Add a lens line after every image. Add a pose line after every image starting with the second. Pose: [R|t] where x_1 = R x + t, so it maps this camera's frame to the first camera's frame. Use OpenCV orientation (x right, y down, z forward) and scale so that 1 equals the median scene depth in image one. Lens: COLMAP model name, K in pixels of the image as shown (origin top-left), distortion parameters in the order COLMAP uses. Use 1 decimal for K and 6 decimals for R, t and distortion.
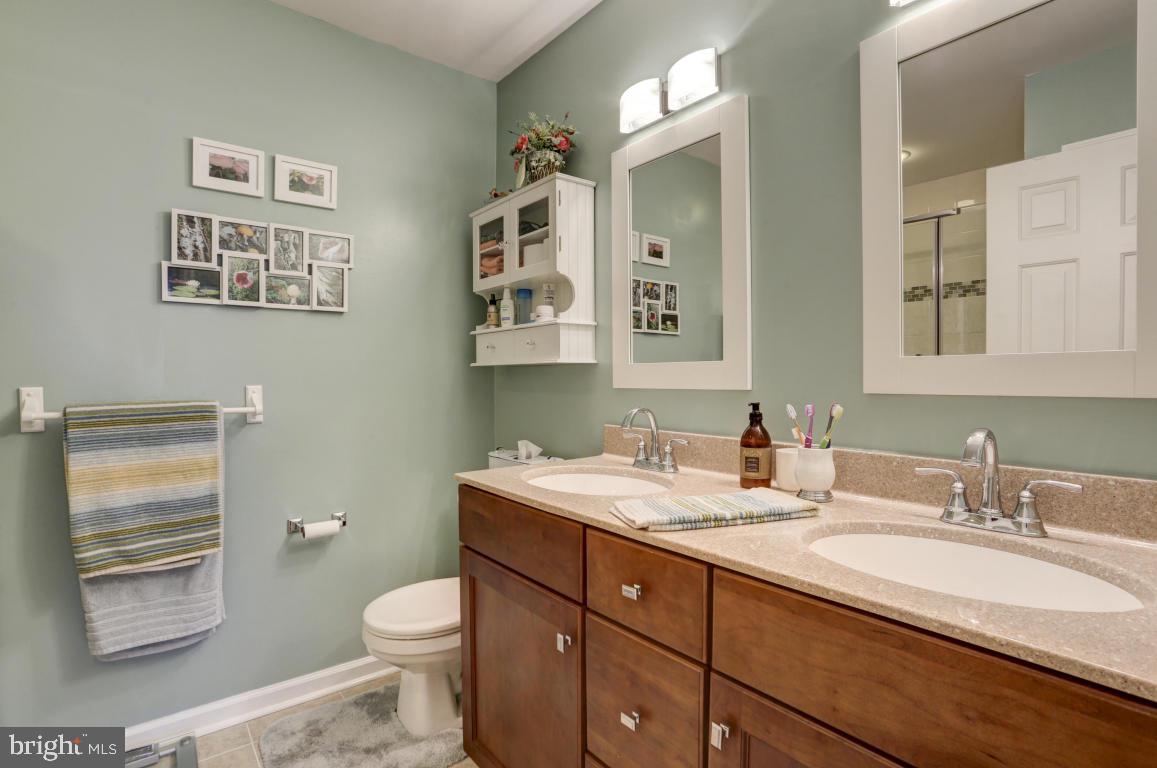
lens RADIAL K [[558.1, 0, 577.5], [0, 558.1, 387.2], [0, 0, 1]] dist [-0.069964, 0.024932]
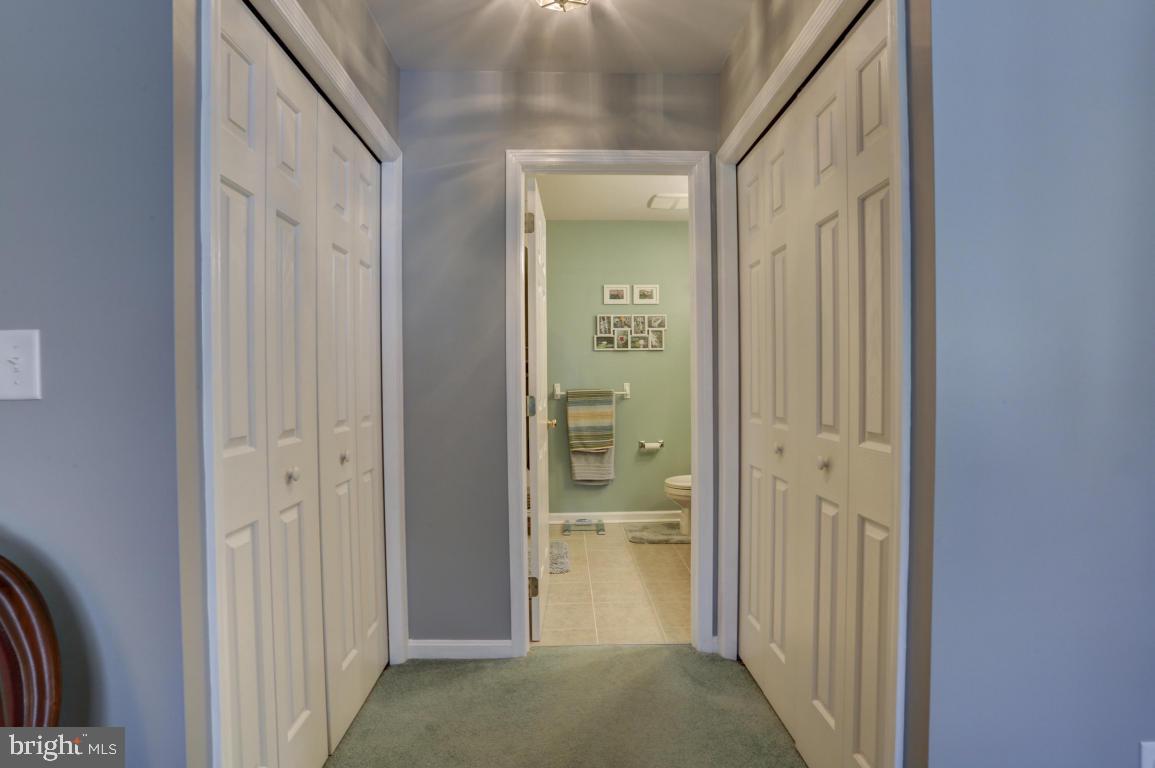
lens RADIAL K [[557.1, 0, 576.5], [0, 557.1, 387.2], [0, 0, 1]] dist [-0.069964, 0.024932]
pose [[0.799381, 0.006406, -0.600790, 0.742461], [-0.002892, 0.999973, 0.006814, -0.000720], [0.600817, -0.003709, 0.799378, -1.149092]]
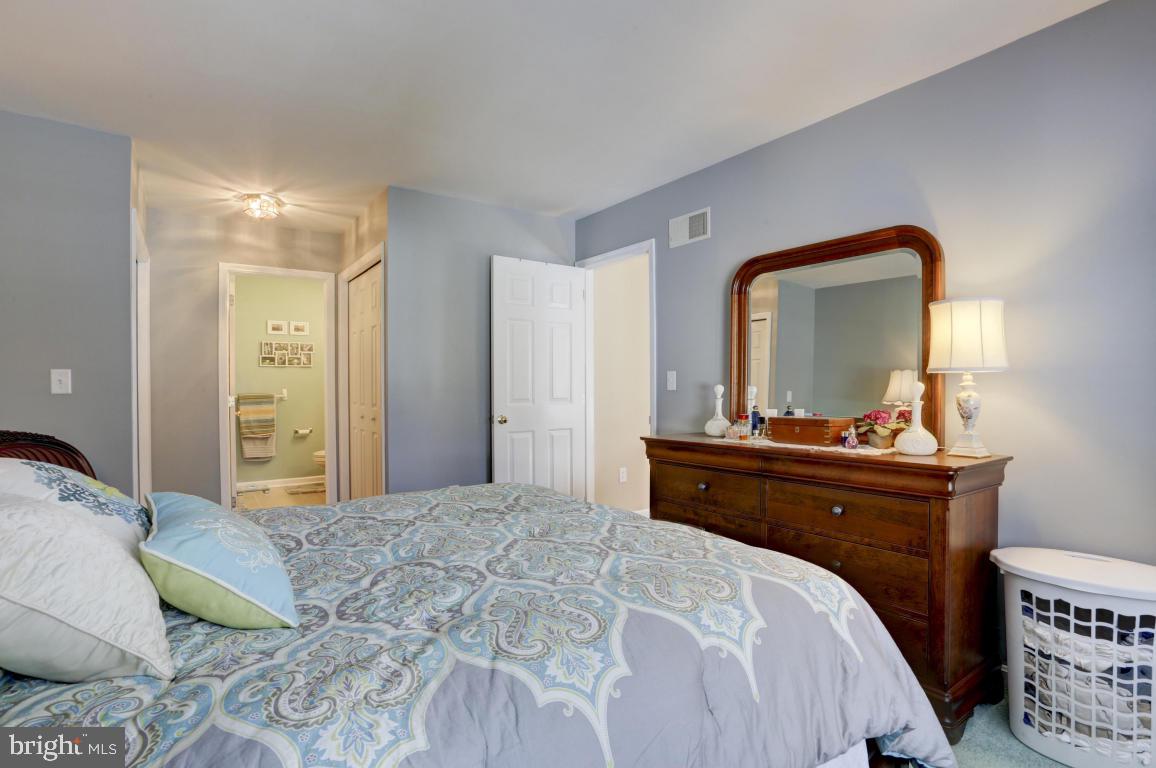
lens RADIAL K [[557.6, 0, 577.0], [0, 557.6, 387.2], [0, 0, 1]] dist [-0.069964, 0.024932]
pose [[0.998772, -0.001706, -0.049517, 1.516378], [0.001406, 0.999981, -0.006081, 0.009310], [0.049526, 0.006004, 0.998755, -2.514535]]
